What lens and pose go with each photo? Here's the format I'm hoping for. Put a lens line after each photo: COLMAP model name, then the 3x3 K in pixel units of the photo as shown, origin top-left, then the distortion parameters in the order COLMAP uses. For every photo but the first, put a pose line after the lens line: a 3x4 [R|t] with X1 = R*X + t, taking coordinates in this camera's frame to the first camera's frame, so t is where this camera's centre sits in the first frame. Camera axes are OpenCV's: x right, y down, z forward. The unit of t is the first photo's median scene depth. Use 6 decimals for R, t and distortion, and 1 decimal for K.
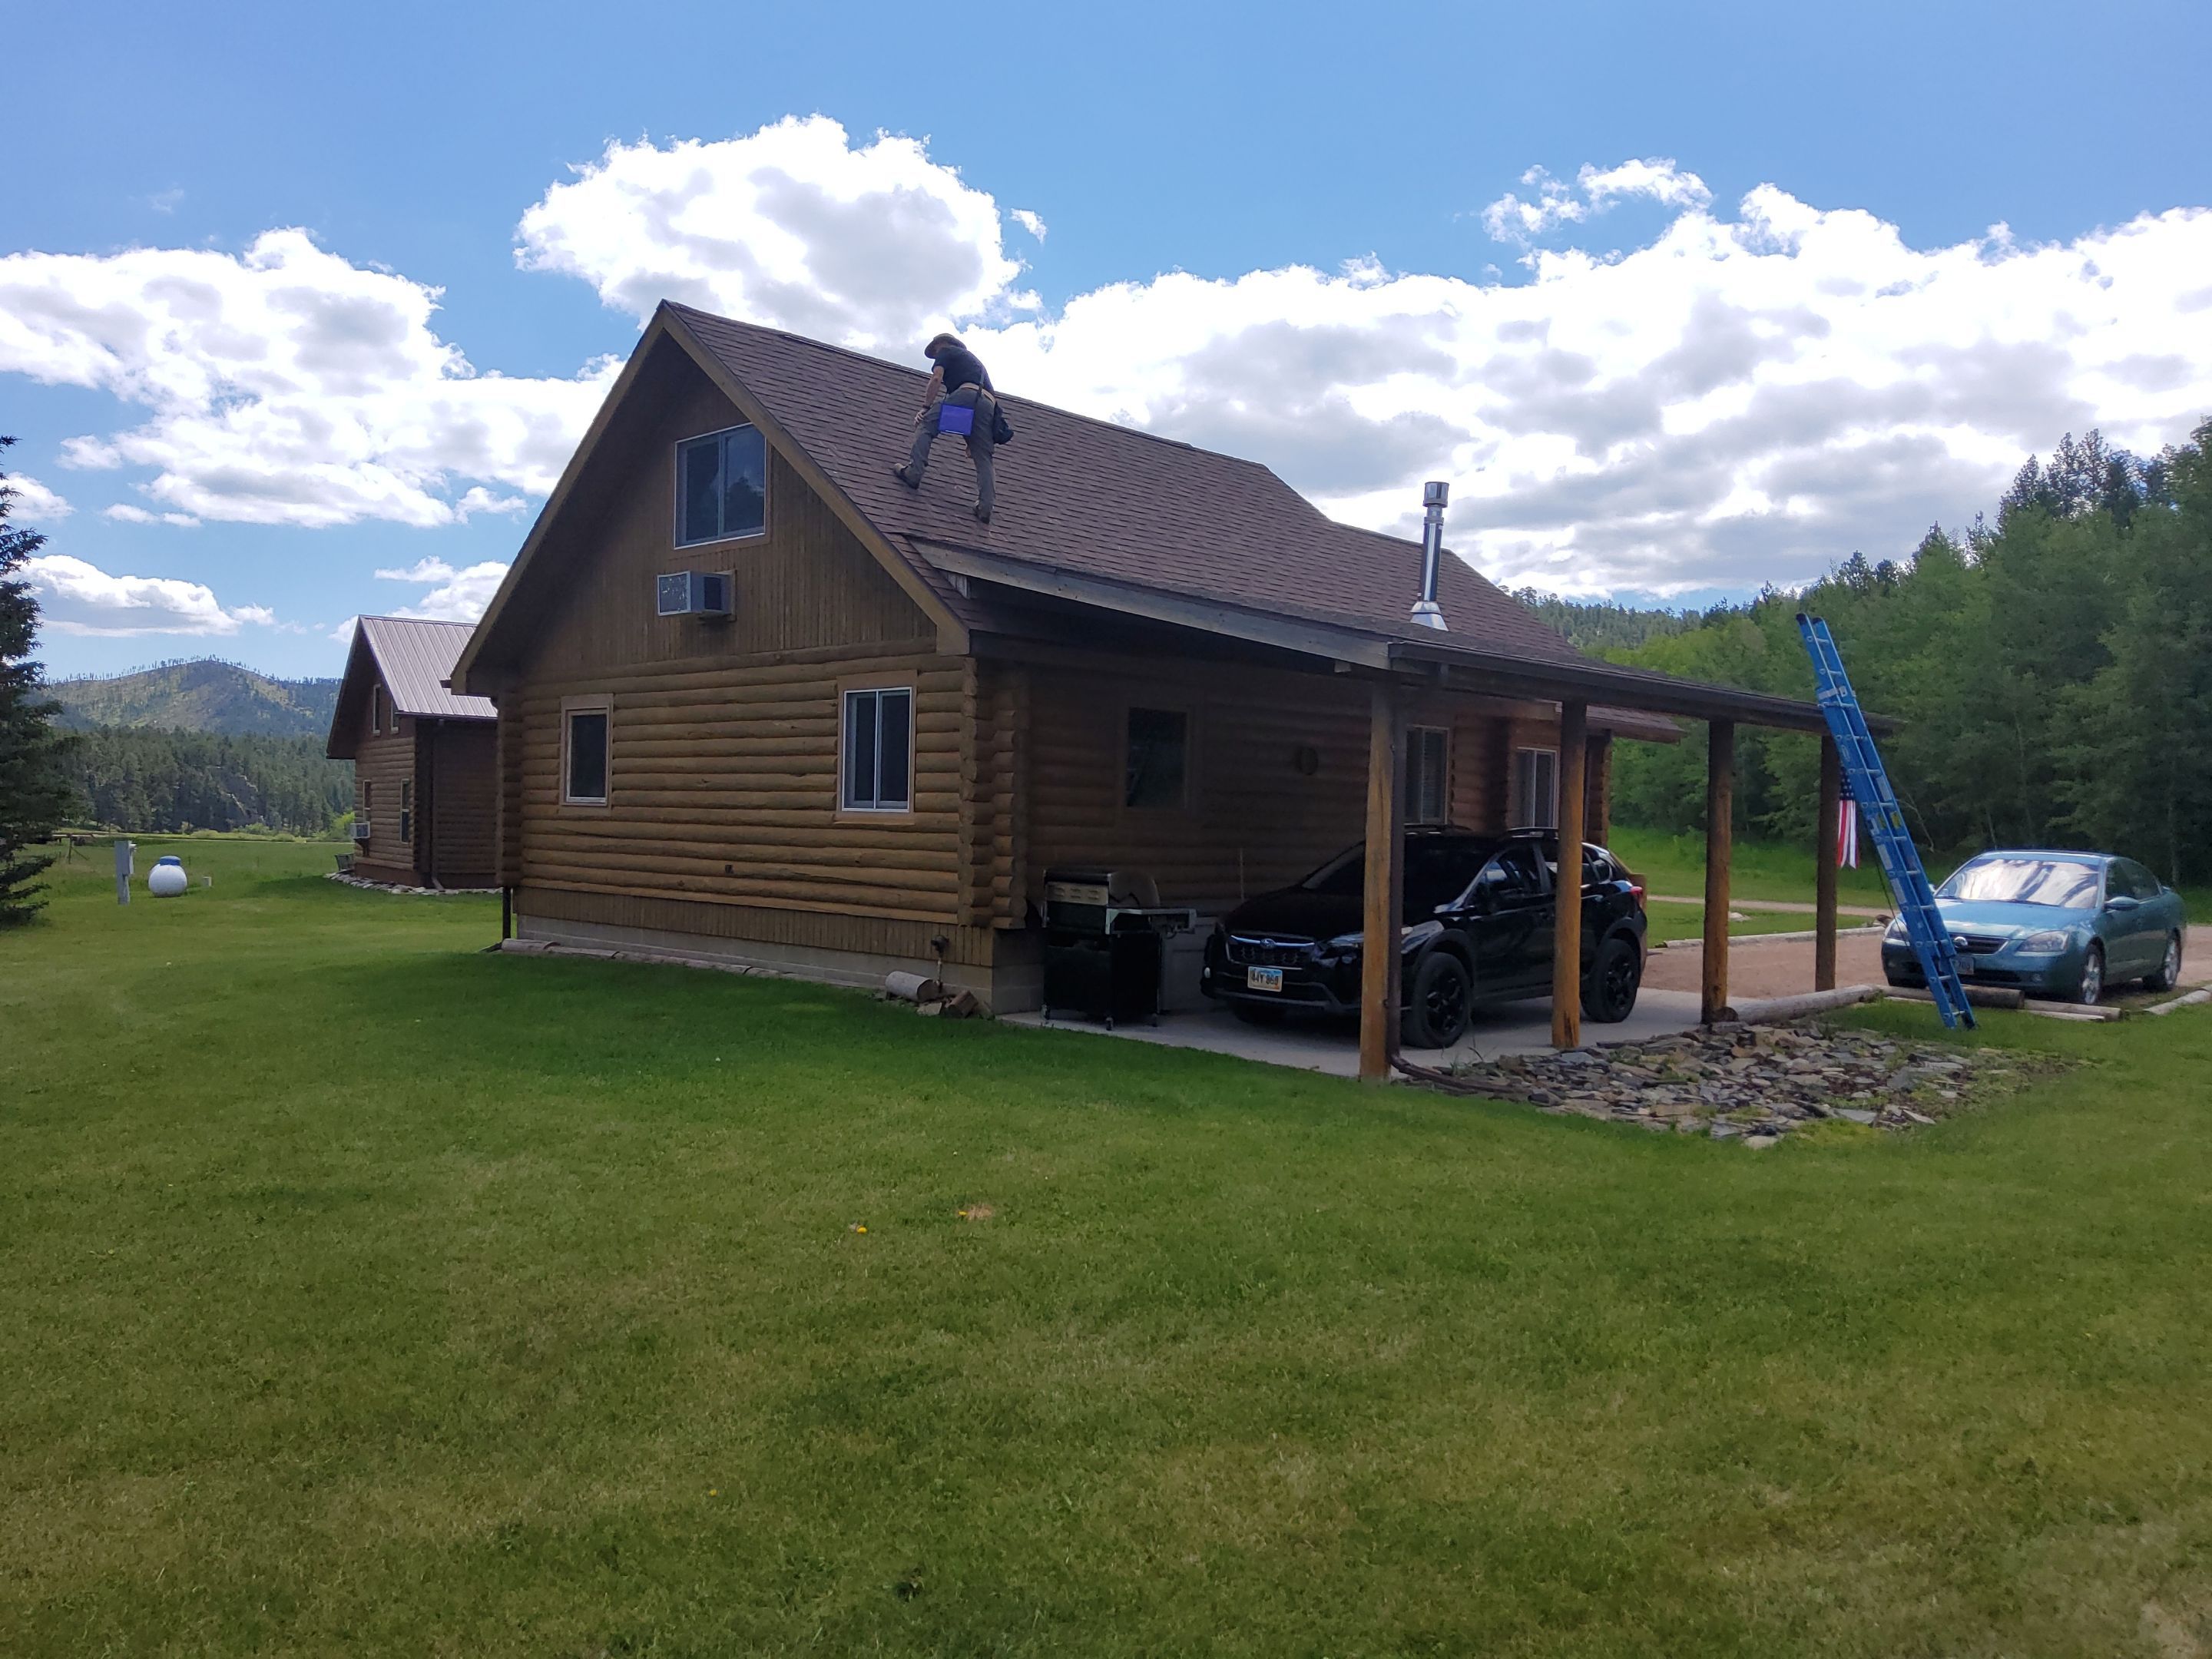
lens RADIAL K [[1683.0, 0, 1123.4], [0, 1683.0, 824.2], [0, 0, 1]] dist [0.086387, -0.200059]
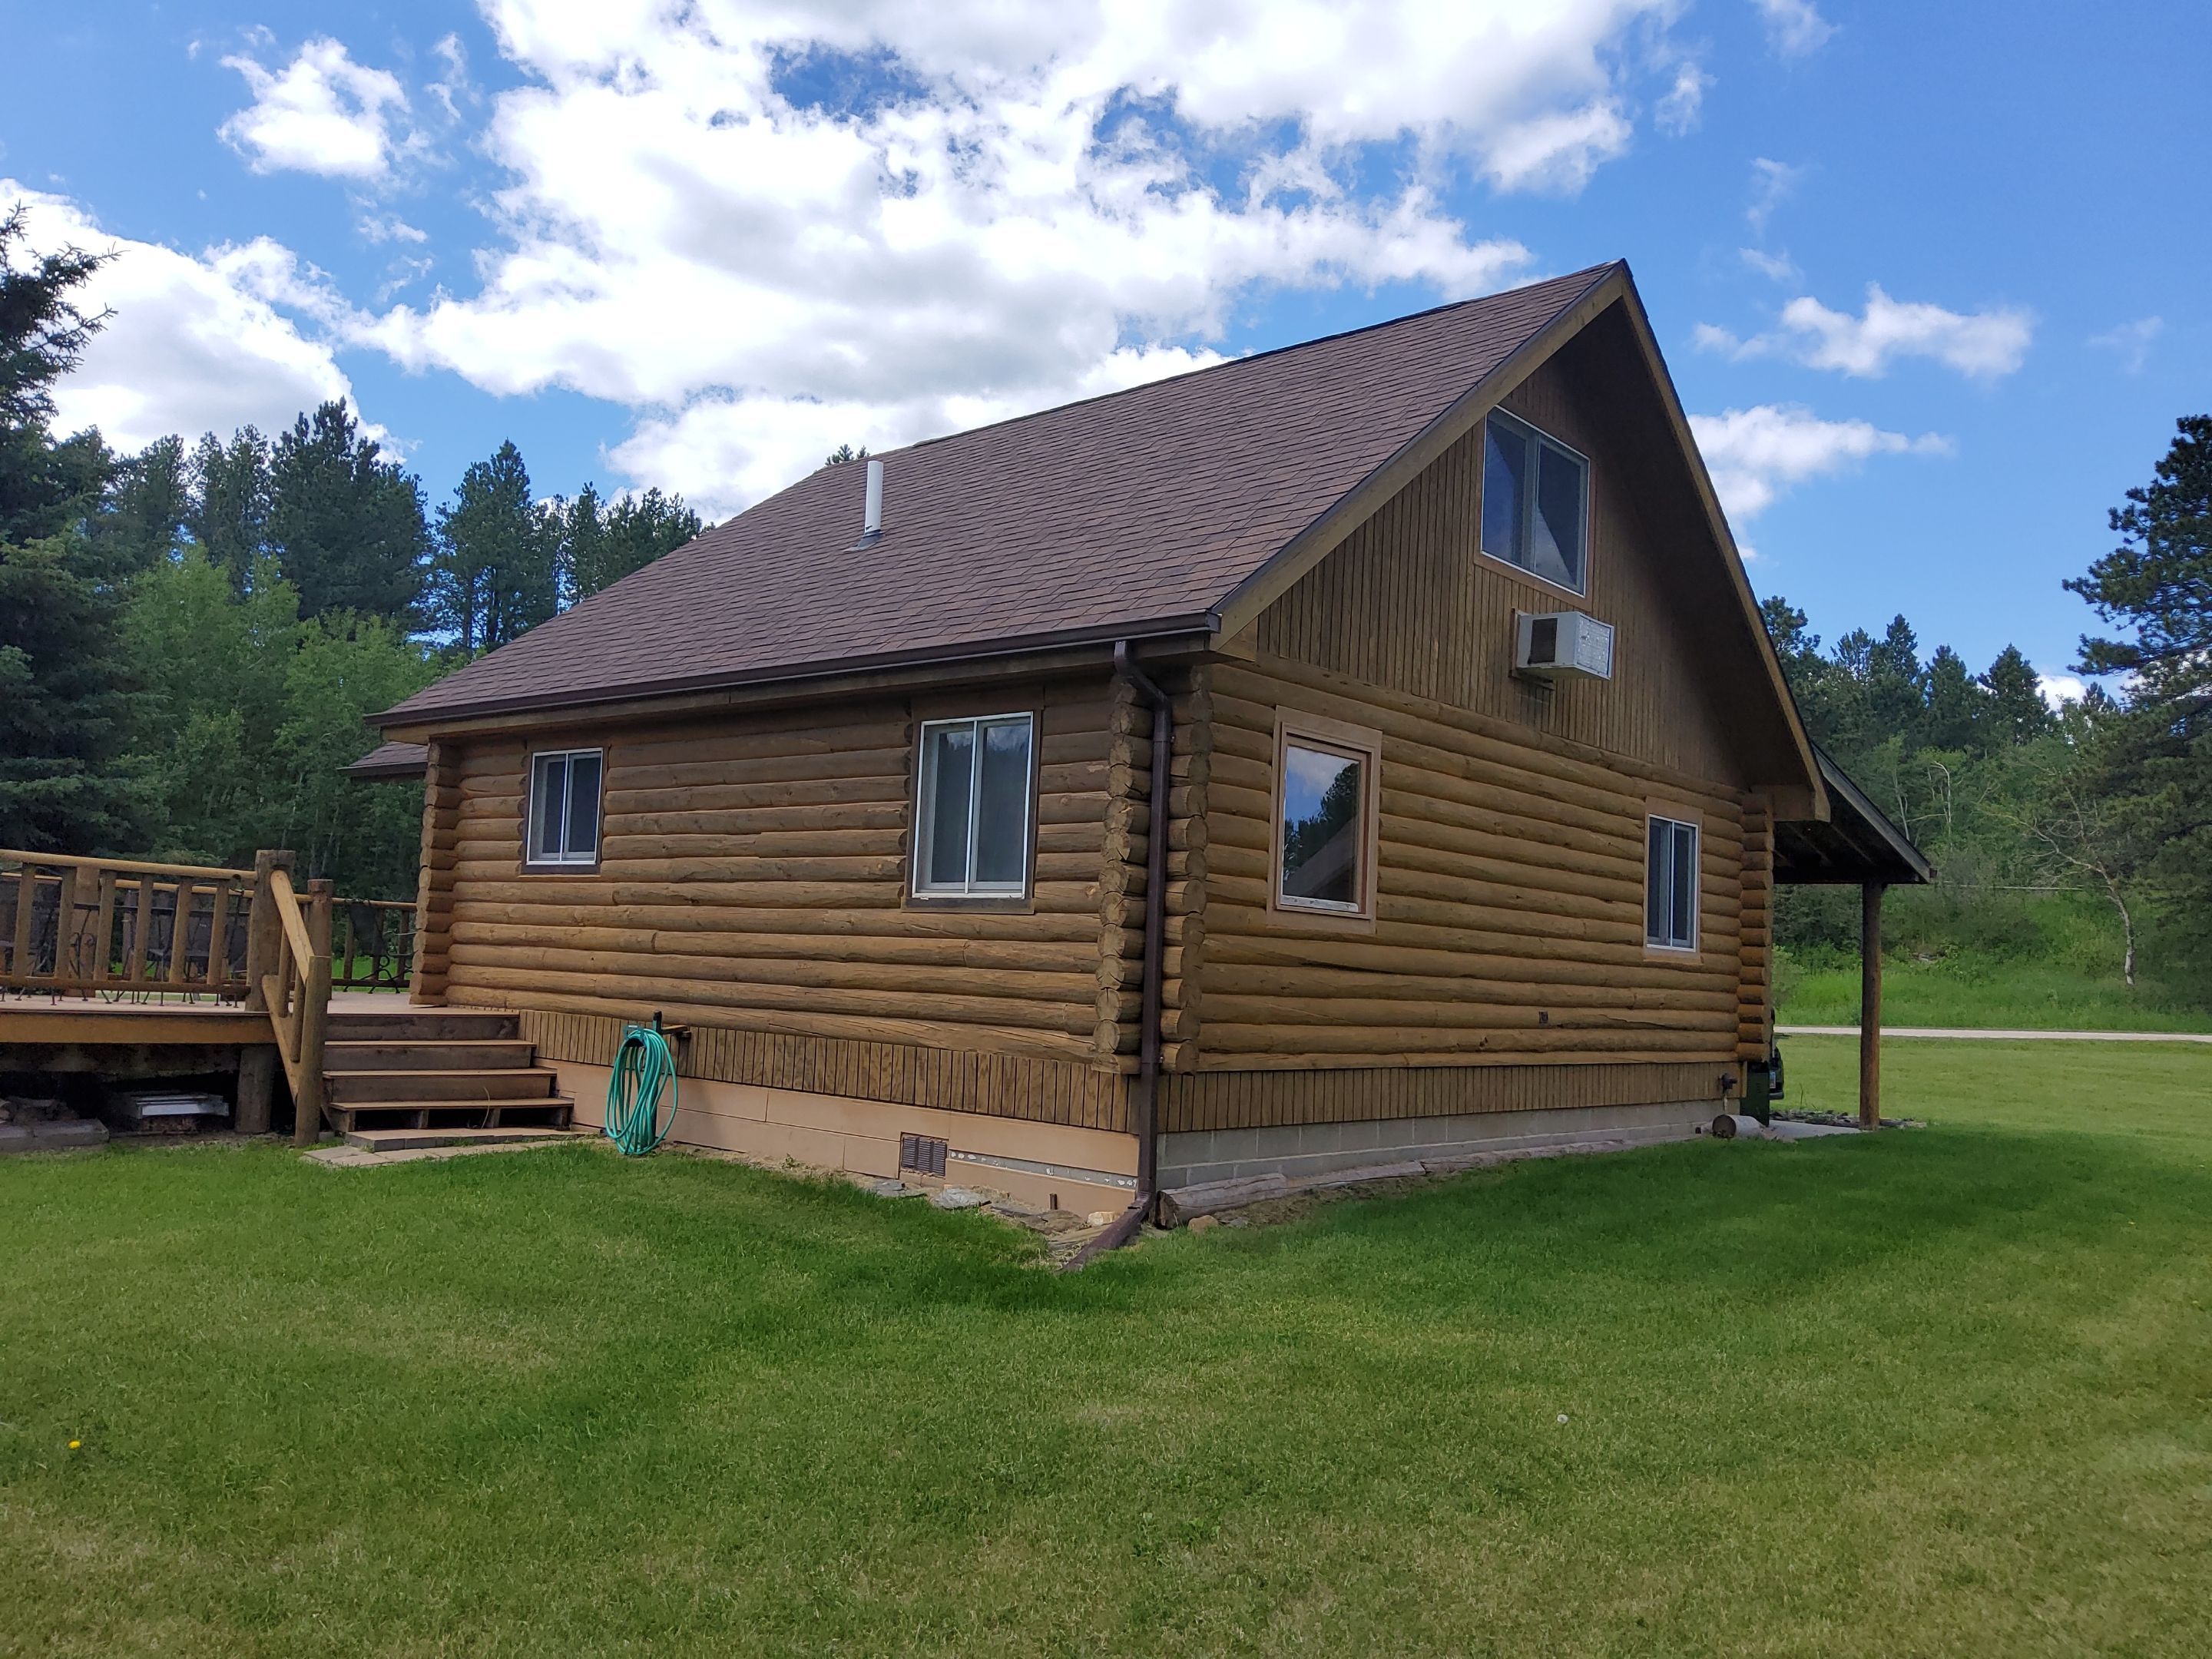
lens RADIAL K [[1709.3, 0, 1106.0], [0, 1709.3, 829.5], [0, 0, 1]] dist [0.057074, -0.124051]
pose [[-0.043236, 0.059895, 0.997268, -1.056763], [-0.046136, 0.997017, -0.061880, -0.000728], [-0.997999, -0.048686, -0.040344, 1.314564]]
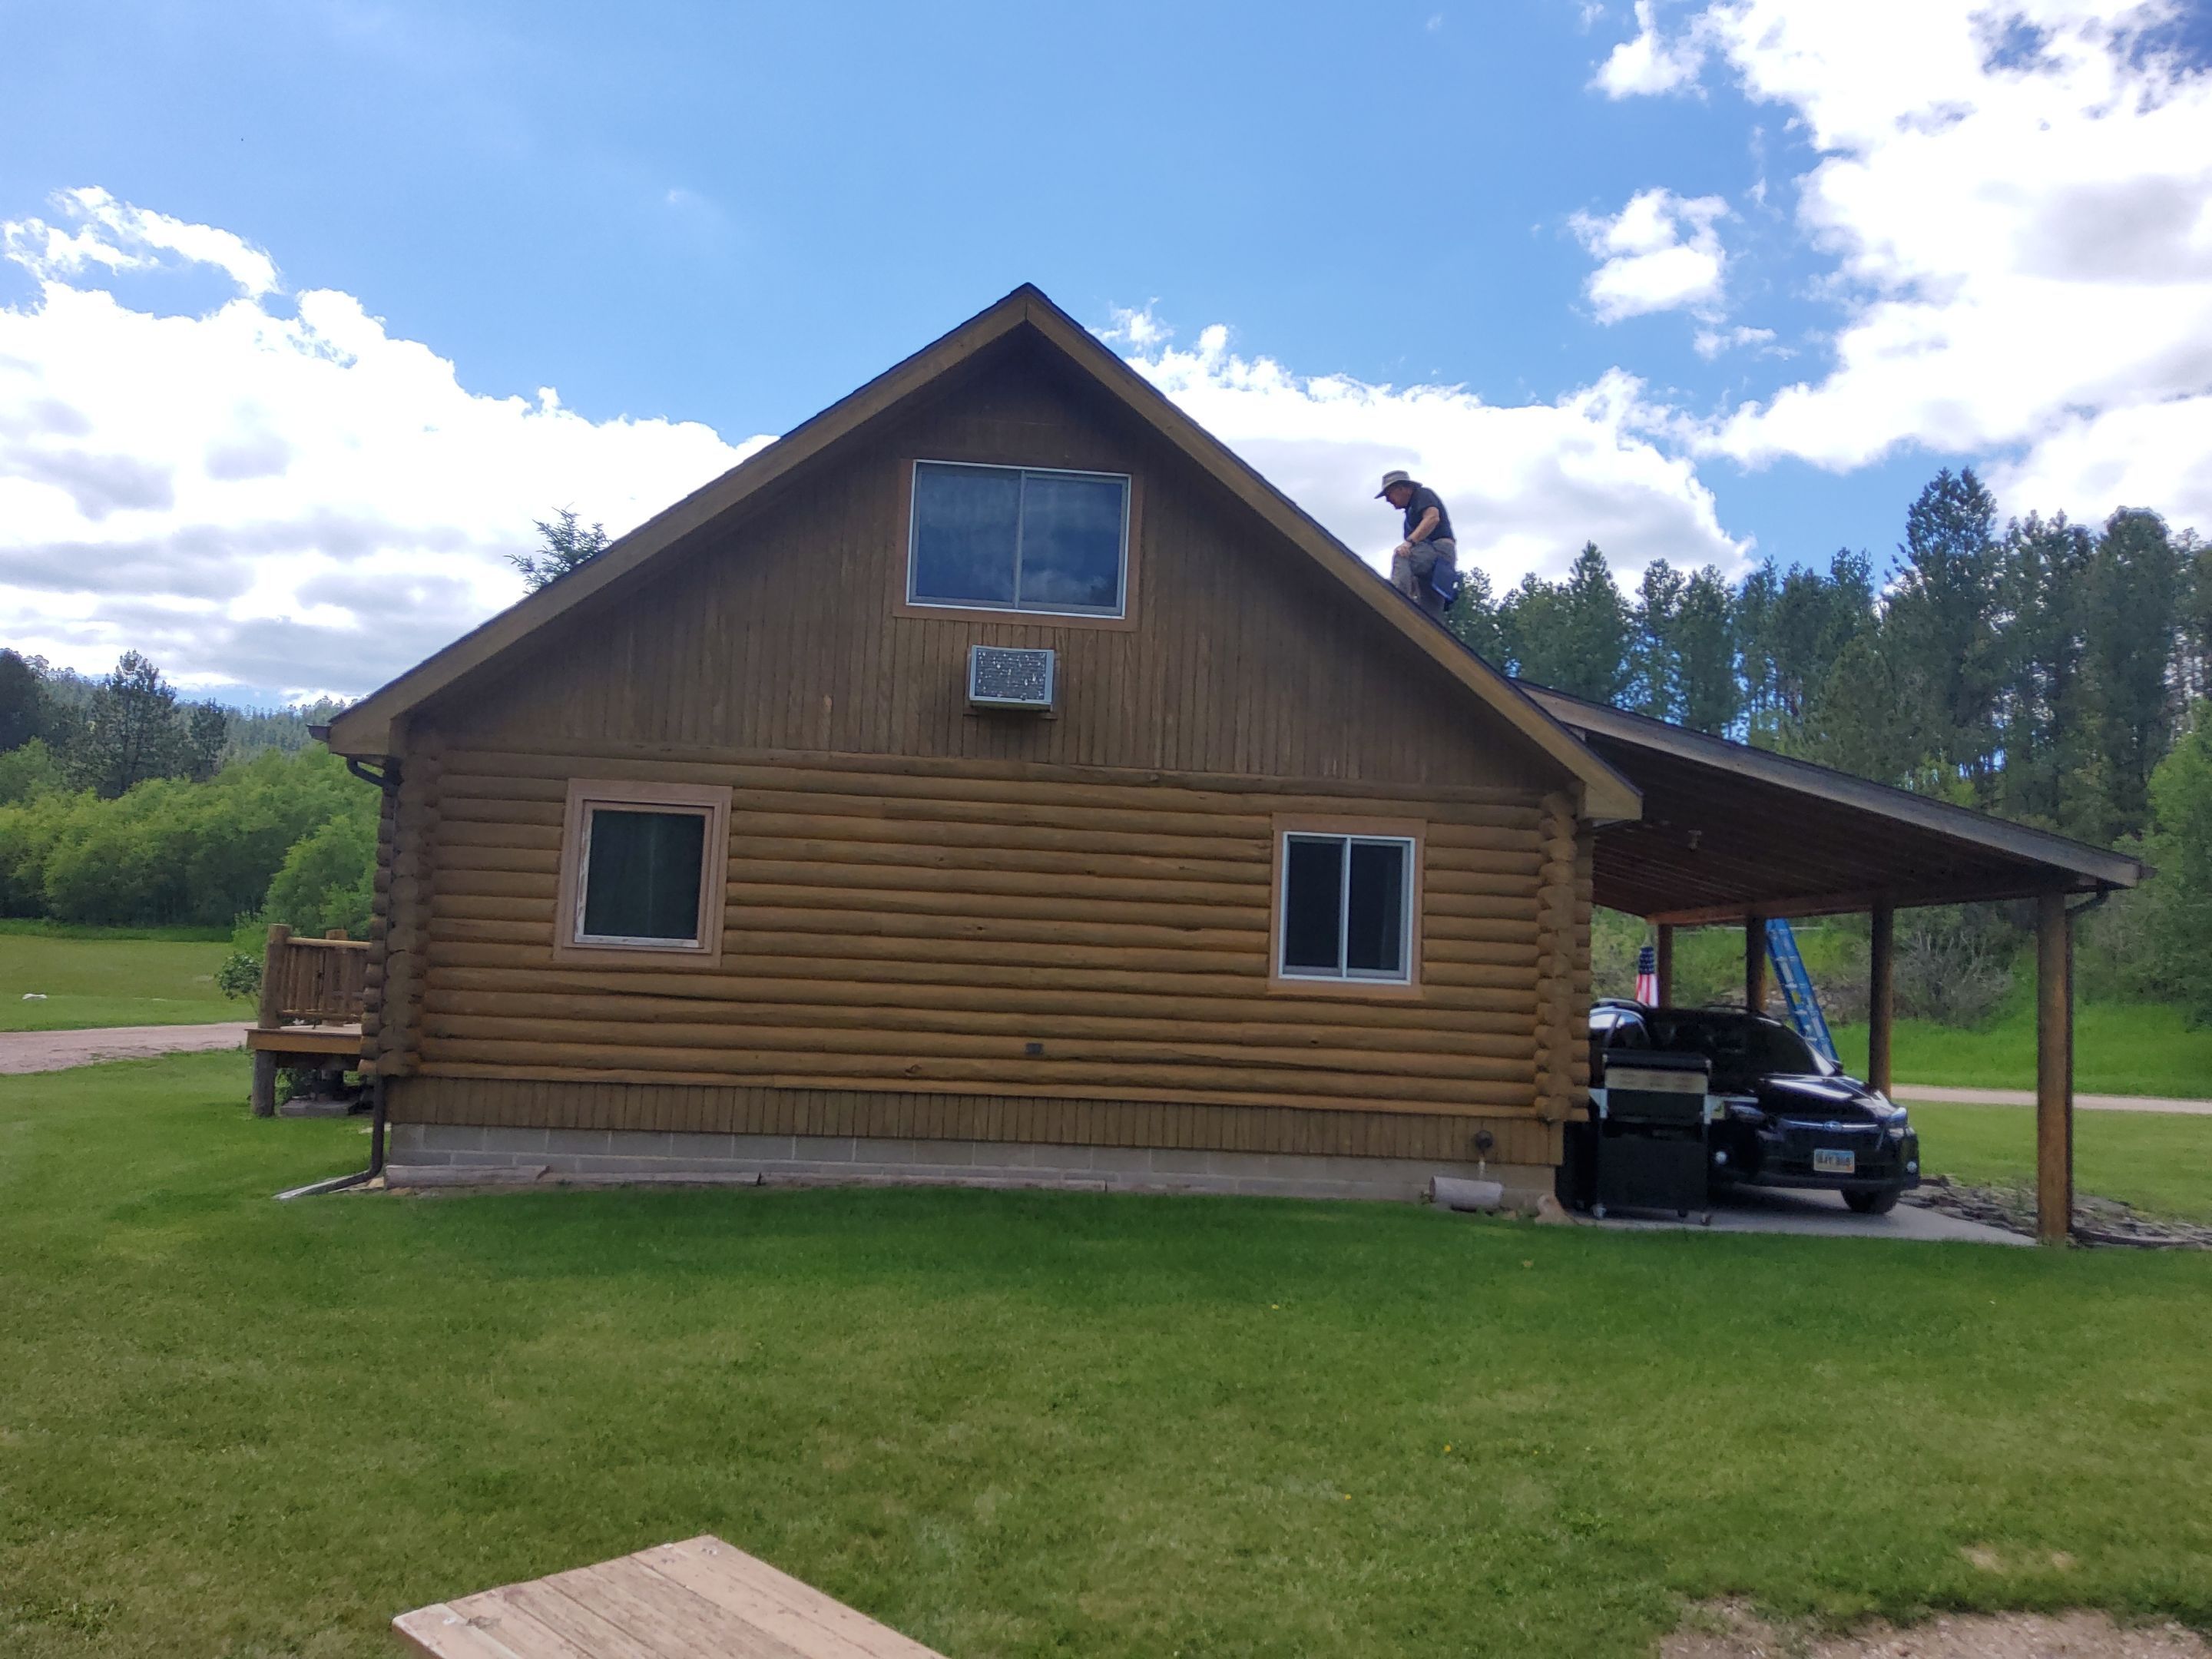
lens RADIAL K [[1683.0, 0, 1123.4], [0, 1683.0, 824.2], [0, 0, 1]] dist [0.086387, -0.200059]
pose [[0.673799, 0.079028, 0.734676, -0.811721], [-0.028460, 0.996302, -0.081069, -0.013920], [-0.738366, 0.033715, 0.673556, 0.503165]]
